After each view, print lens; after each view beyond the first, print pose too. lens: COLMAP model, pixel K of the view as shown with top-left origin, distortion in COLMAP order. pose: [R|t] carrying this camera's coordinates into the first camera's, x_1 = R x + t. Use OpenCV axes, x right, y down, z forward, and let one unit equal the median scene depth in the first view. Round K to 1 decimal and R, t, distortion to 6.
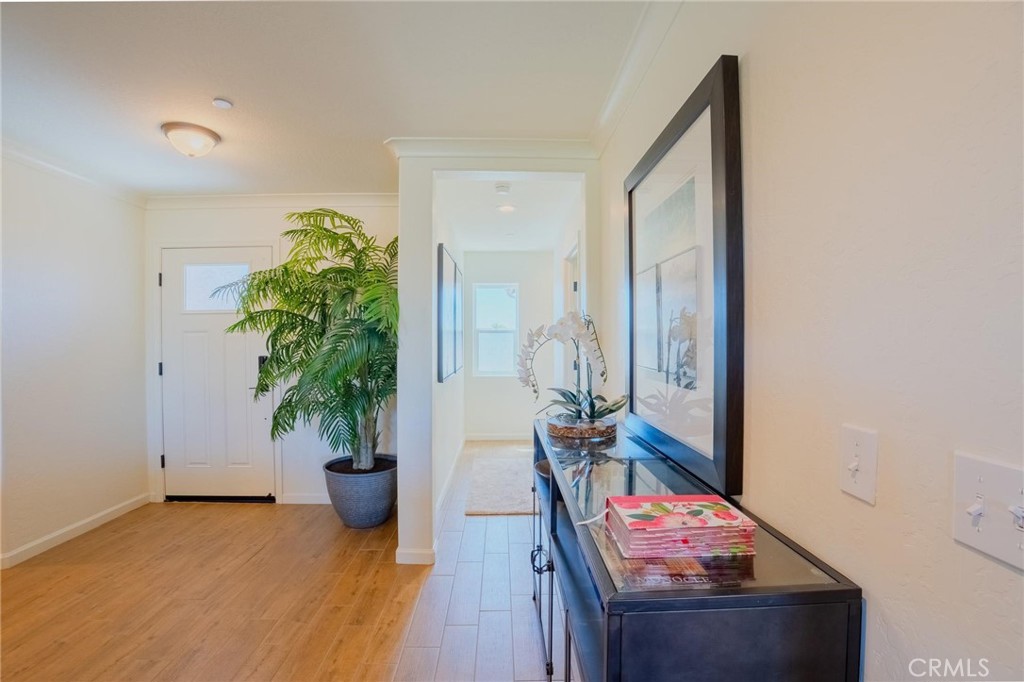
lens RADIAL K [[454.2, 0, 515.8], [0, 454.2, 340.8], [0, 0, 1]] dist [-0.067611, 0.013139]
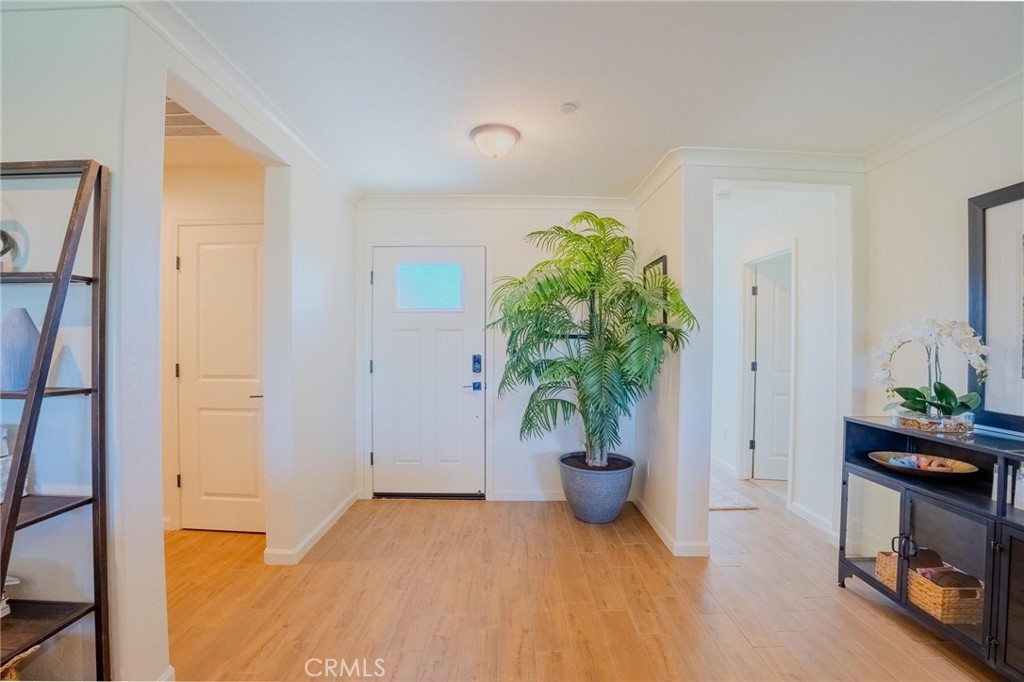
lens RADIAL K [[454.2, 0, 515.8], [0, 454.2, 340.8], [0, 0, 1]] dist [-0.067611, 0.013139]
pose [[0.999754, 0.011980, -0.018651, -0.546120], [-0.012019, 0.999926, -0.001999, 0.003979], [0.018626, 0.002223, 0.999824, -0.037022]]
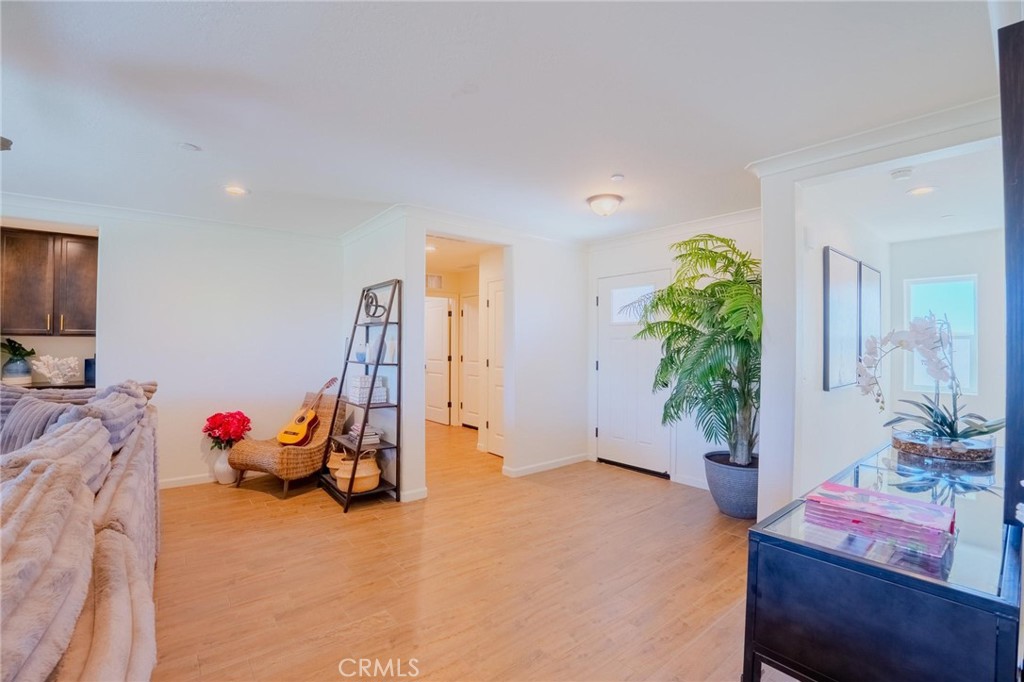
lens RADIAL K [[454.2, 0, 515.8], [0, 454.2, 340.8], [0, 0, 1]] dist [-0.067611, 0.013139]
pose [[0.613613, 0.000918, -0.789607, 0.194954], [-0.011271, 0.999908, -0.007596, 0.000007], [0.789527, 0.013560, 0.613566, -0.106365]]
